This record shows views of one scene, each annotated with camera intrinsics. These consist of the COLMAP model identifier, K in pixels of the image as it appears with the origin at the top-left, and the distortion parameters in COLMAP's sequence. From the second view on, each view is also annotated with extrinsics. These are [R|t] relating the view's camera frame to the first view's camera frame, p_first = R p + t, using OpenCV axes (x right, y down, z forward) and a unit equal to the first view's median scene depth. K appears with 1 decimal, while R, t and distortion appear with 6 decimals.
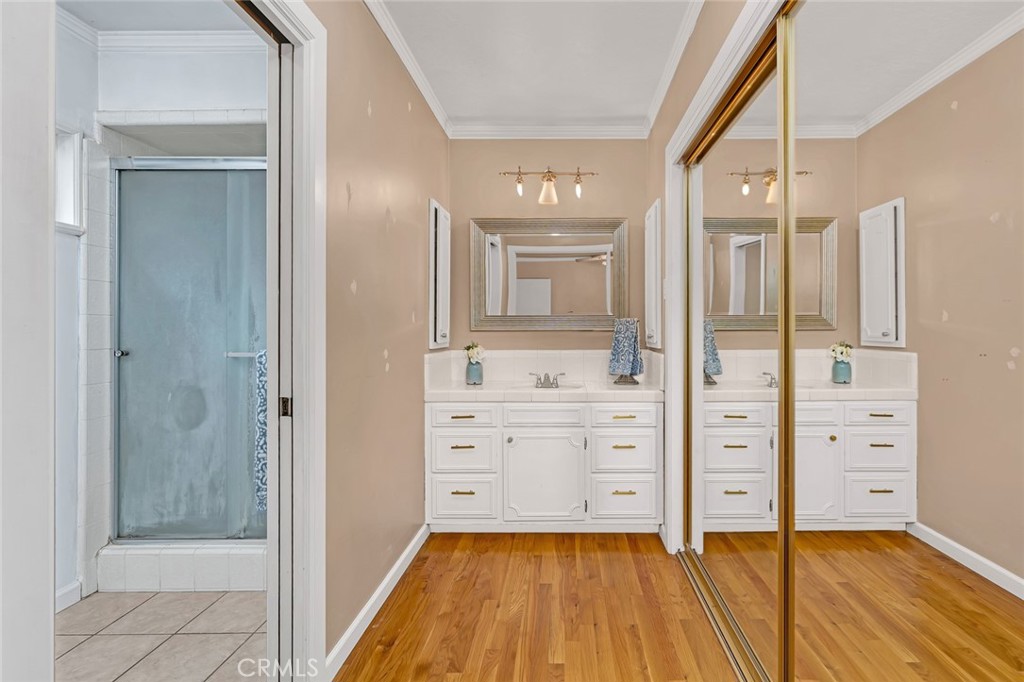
lens RADIAL K [[448.7, 0, 518.0], [0, 448.7, 333.5], [0, 0, 1]] dist [-0.000964, -0.000183]
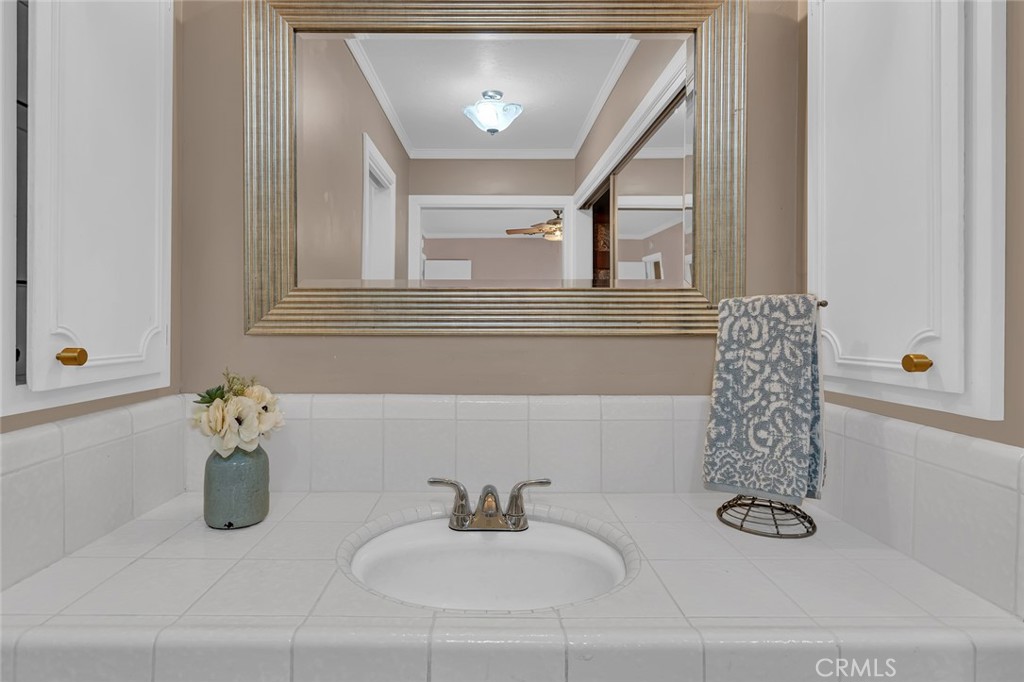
lens RADIAL K [[448.7, 0, 518.0], [0, 448.7, 333.5], [0, 0, 1]] dist [-0.000964, -0.000183]
pose [[0.983928, 0.003953, 0.178521, 0.031437], [-0.003935, 0.999992, -0.000457, -0.008731], [-0.178521, -0.000253, 0.983936, 0.740605]]
